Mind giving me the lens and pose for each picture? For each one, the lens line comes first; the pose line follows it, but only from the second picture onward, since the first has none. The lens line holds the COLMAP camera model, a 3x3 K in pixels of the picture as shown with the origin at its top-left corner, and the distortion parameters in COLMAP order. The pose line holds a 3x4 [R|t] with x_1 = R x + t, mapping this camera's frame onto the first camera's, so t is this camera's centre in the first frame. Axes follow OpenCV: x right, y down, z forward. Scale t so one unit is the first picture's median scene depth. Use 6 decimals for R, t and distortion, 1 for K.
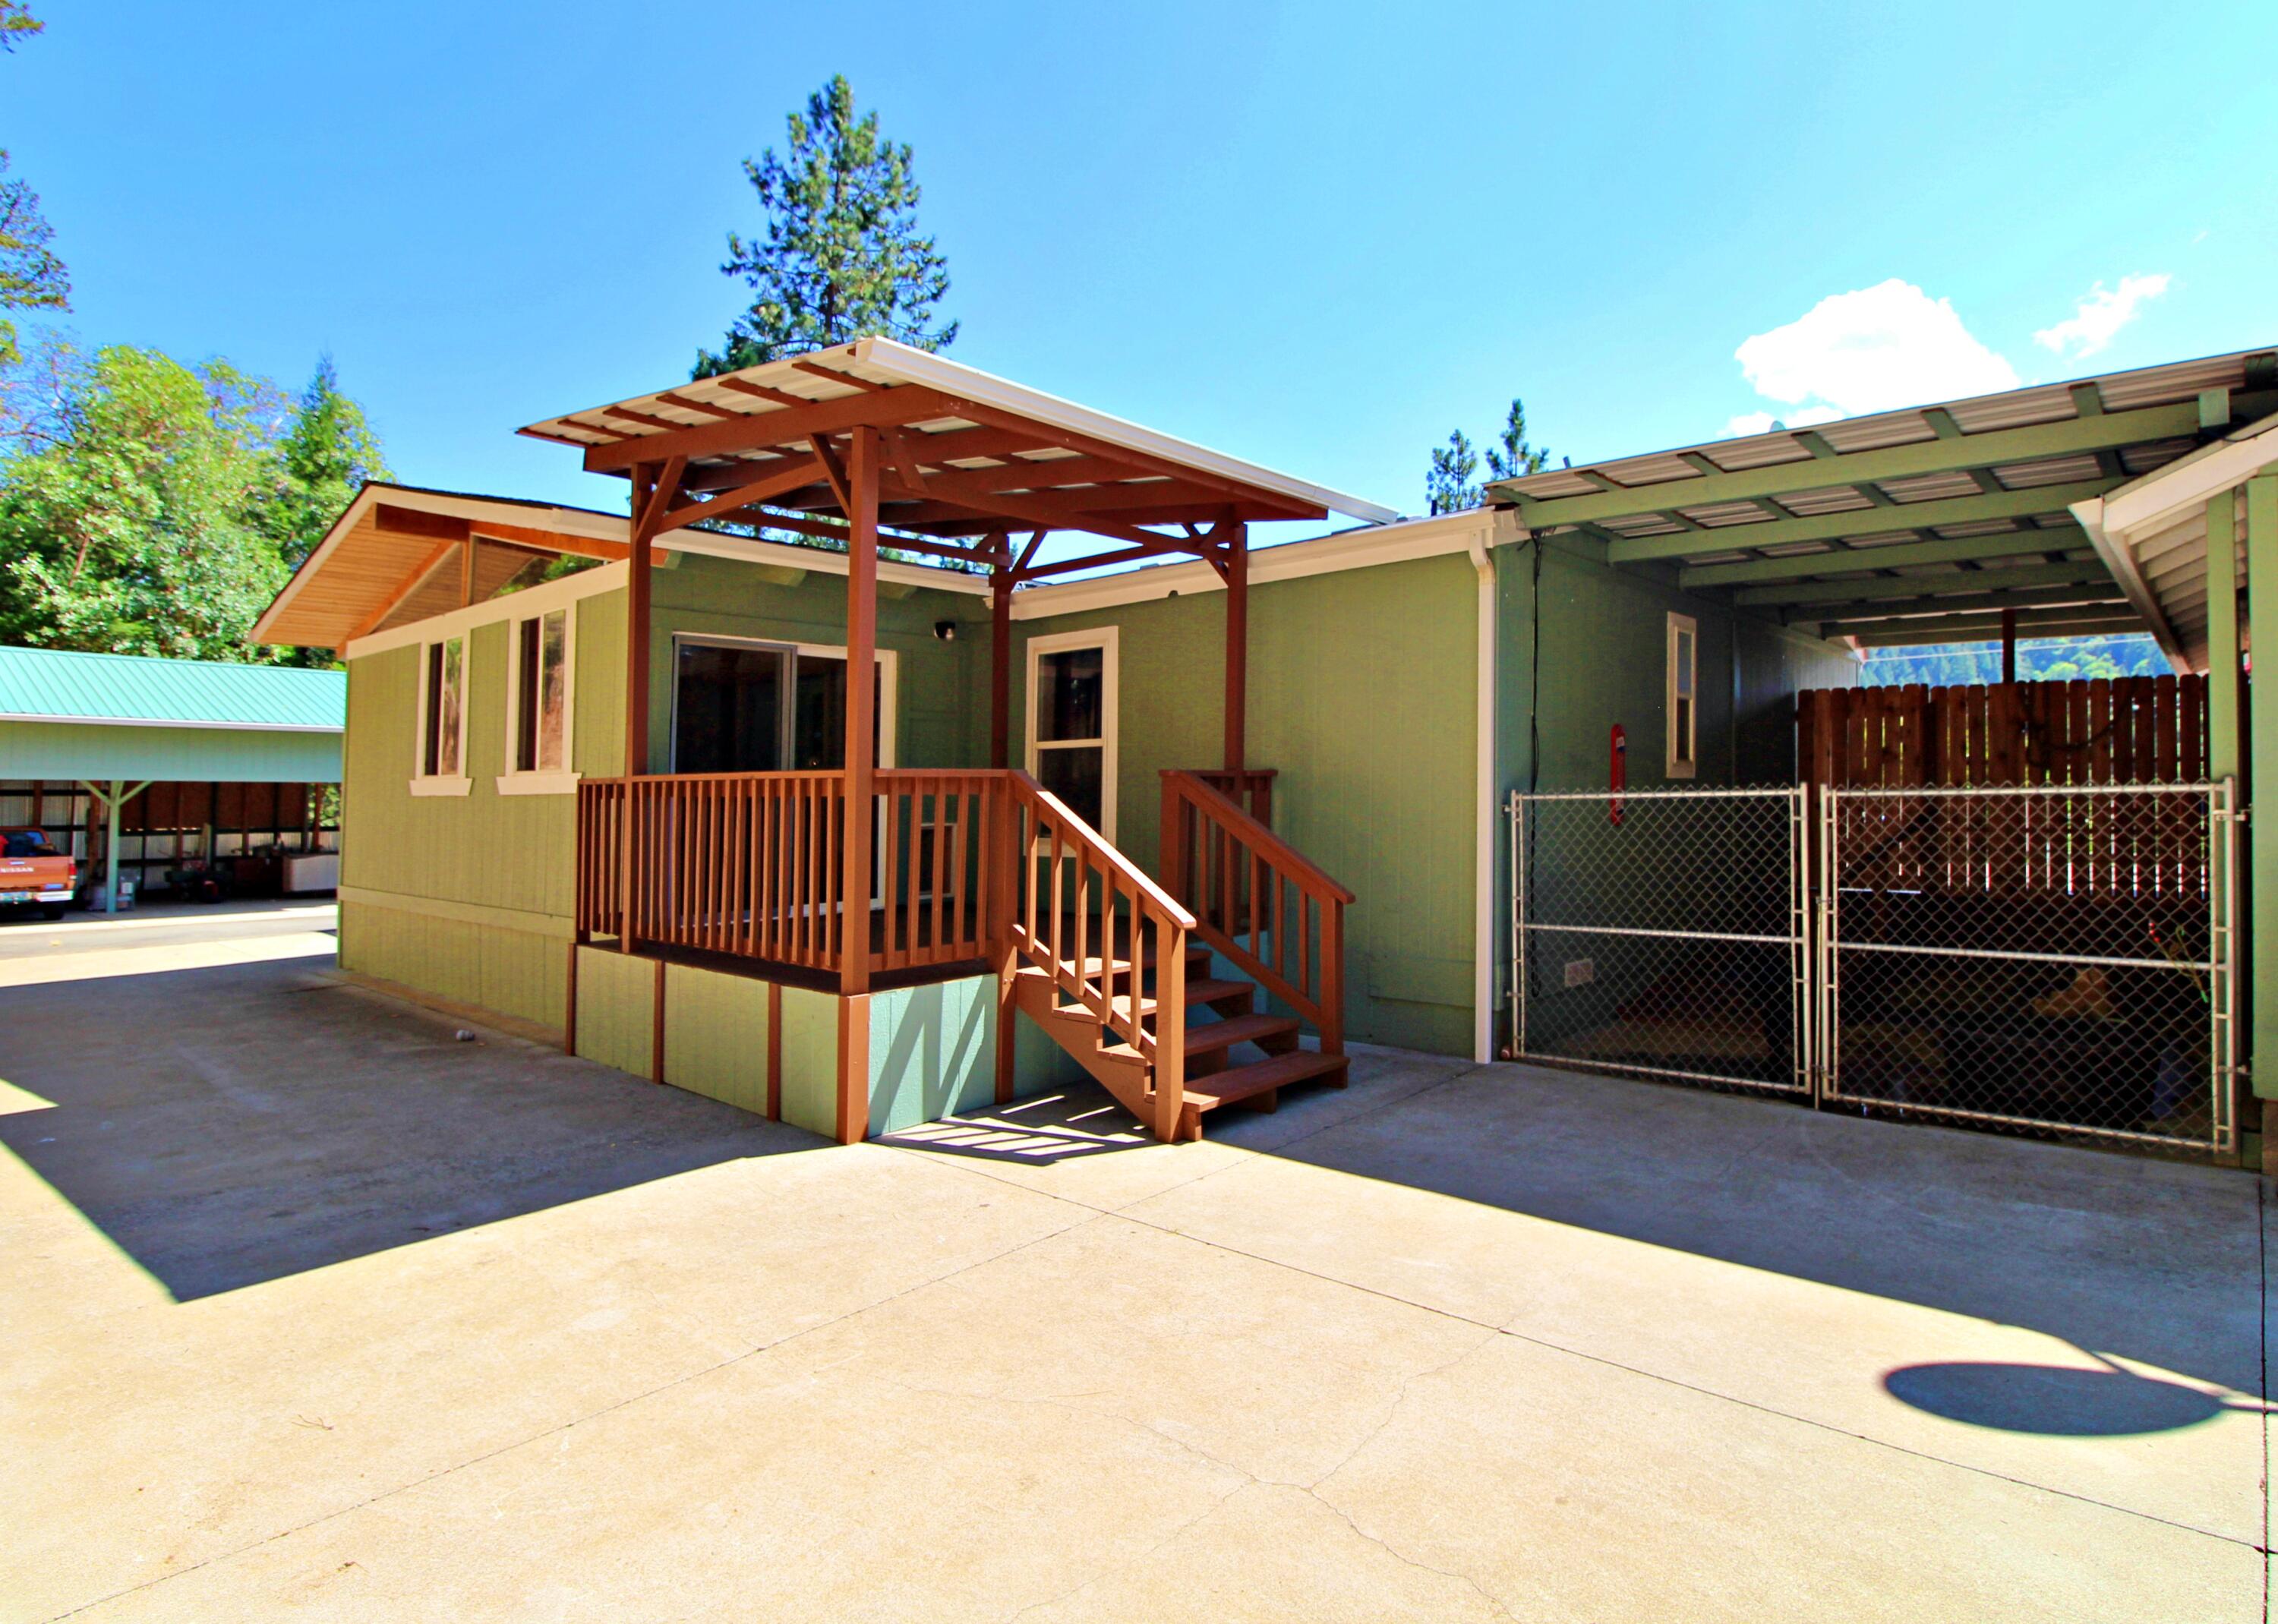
lens RADIAL K [[1174.1, 0, 1139.0], [0, 1174.1, 739.0], [0, 0, 1]] dist [-0.003536, -0.009235]
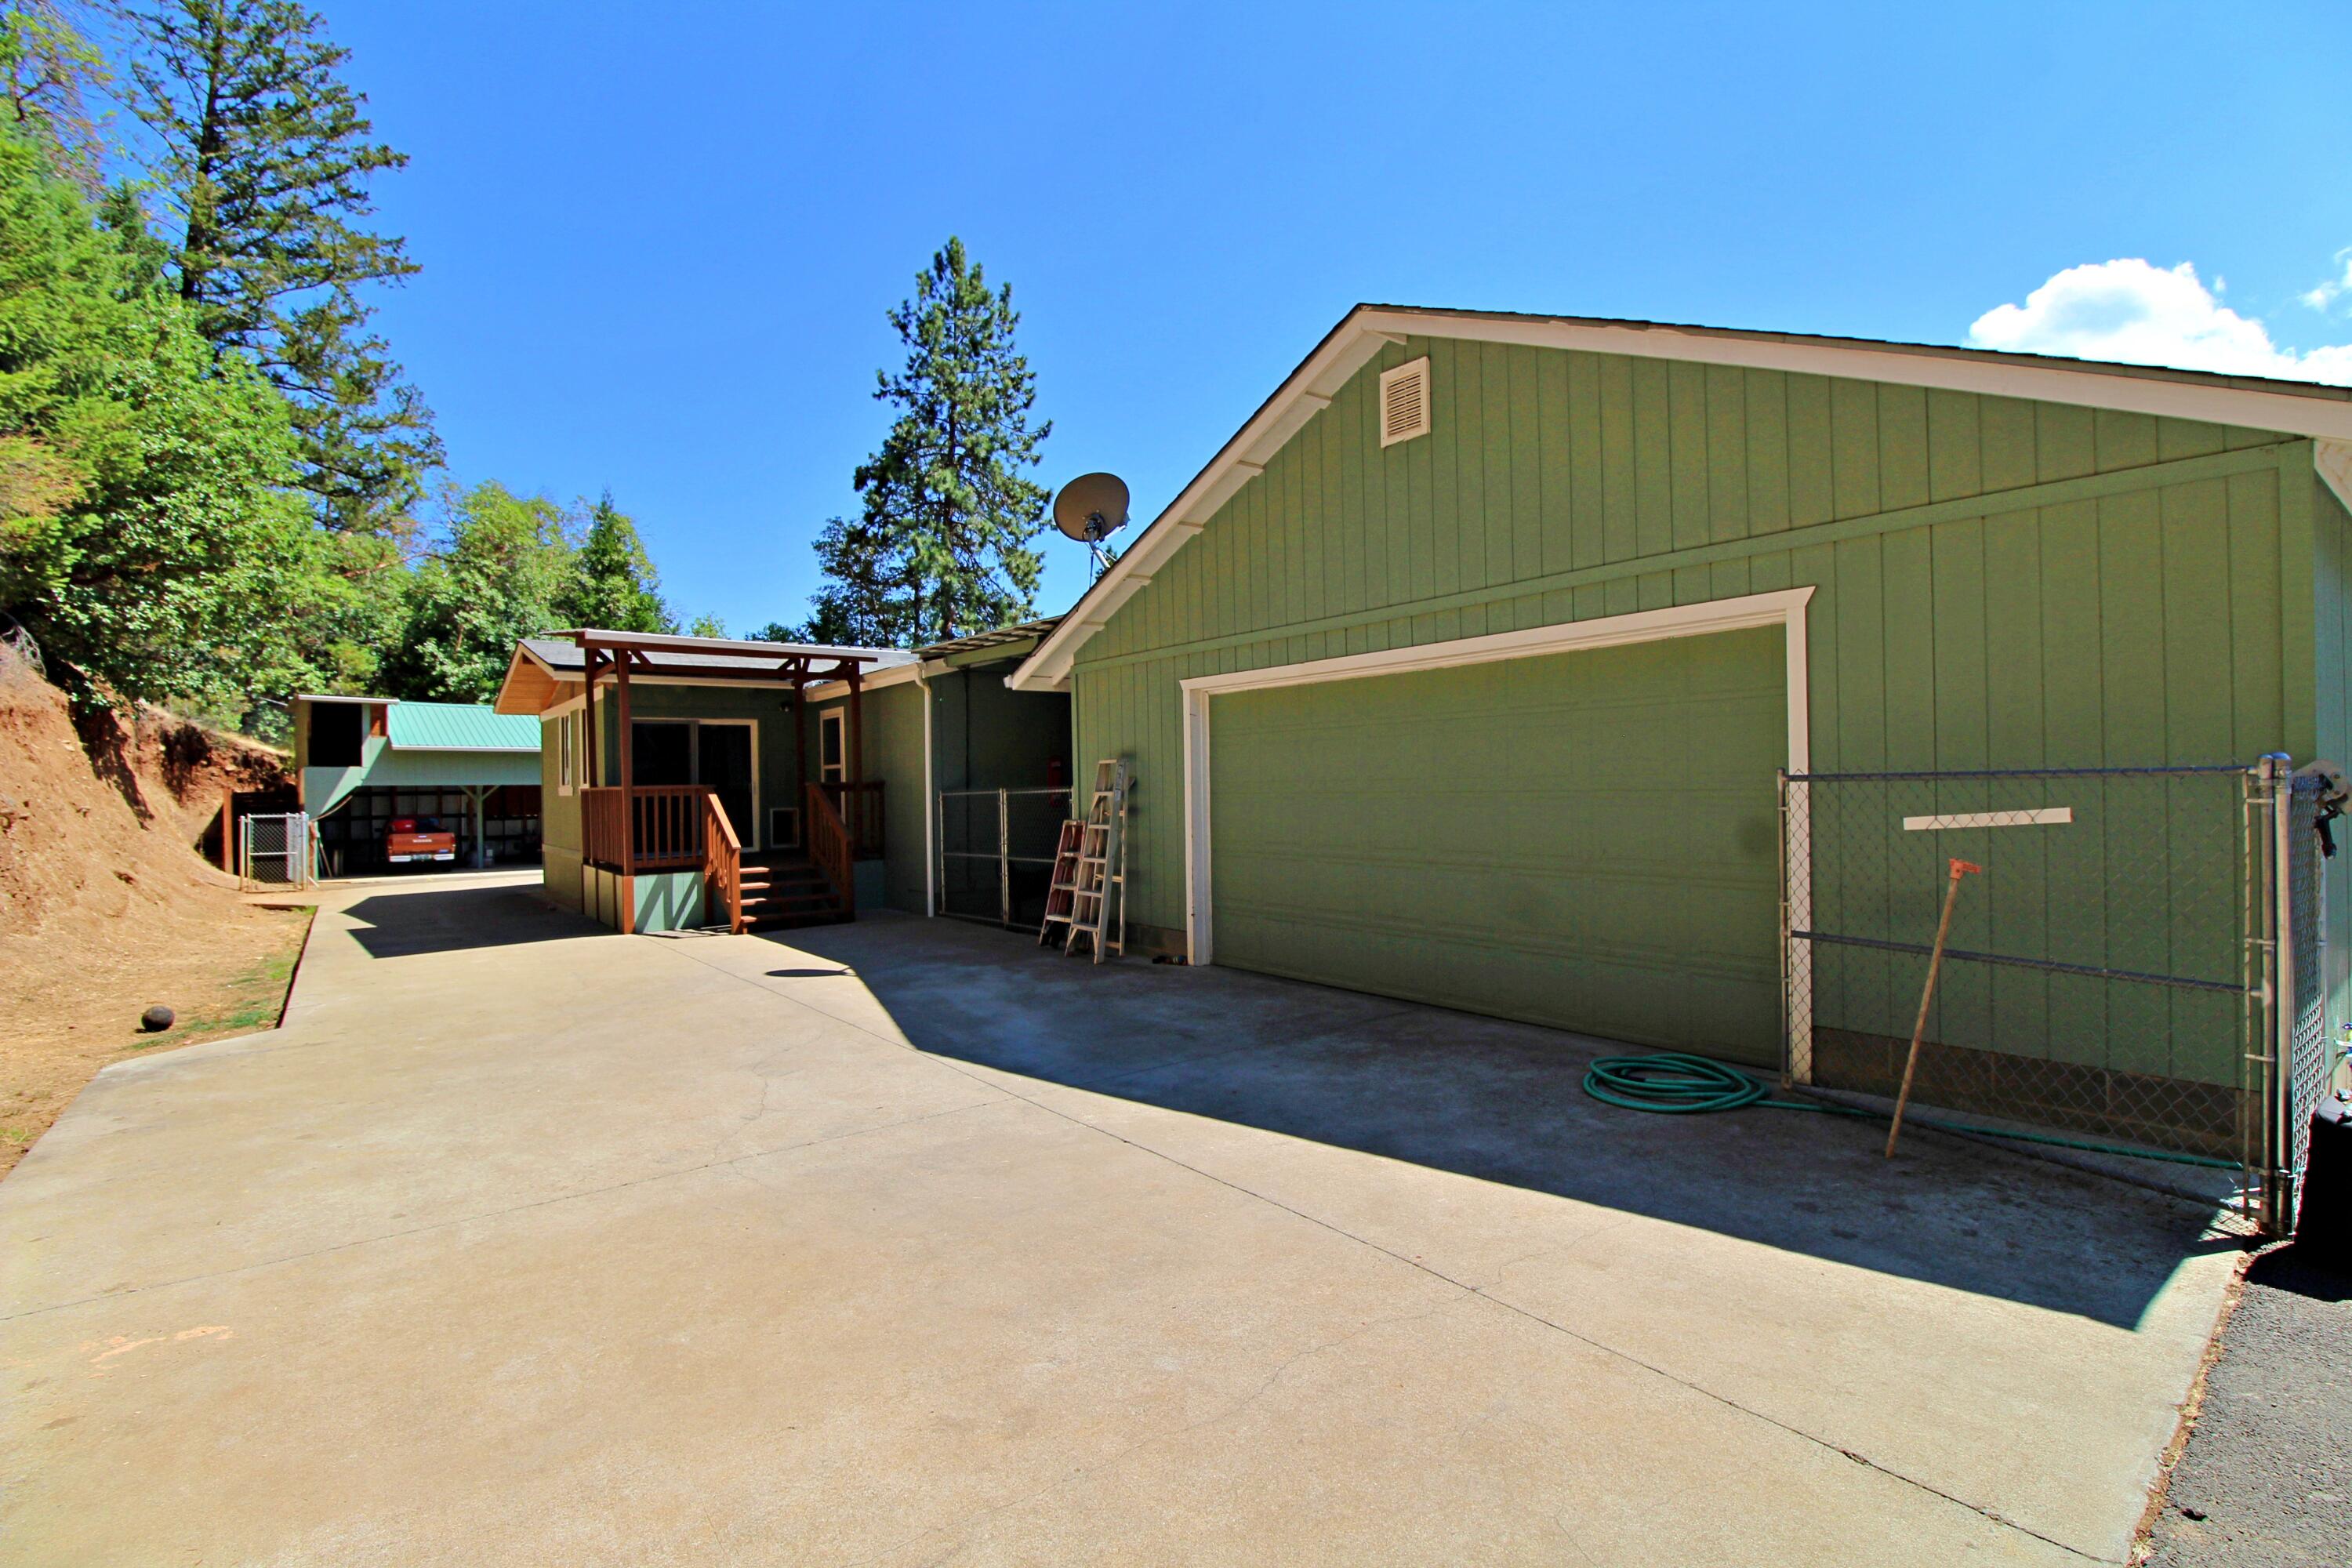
lens RADIAL K [[1093.4, 0, 1176.0], [0, 1093.4, 784.0], [0, 0, 1]] dist [0.003785, 0.000033]
pose [[0.979278, -0.010018, -0.202273, 0.301848], [0.019844, 0.998716, 0.046610, -0.014091], [0.201546, -0.049658, 0.978219, -0.228111]]
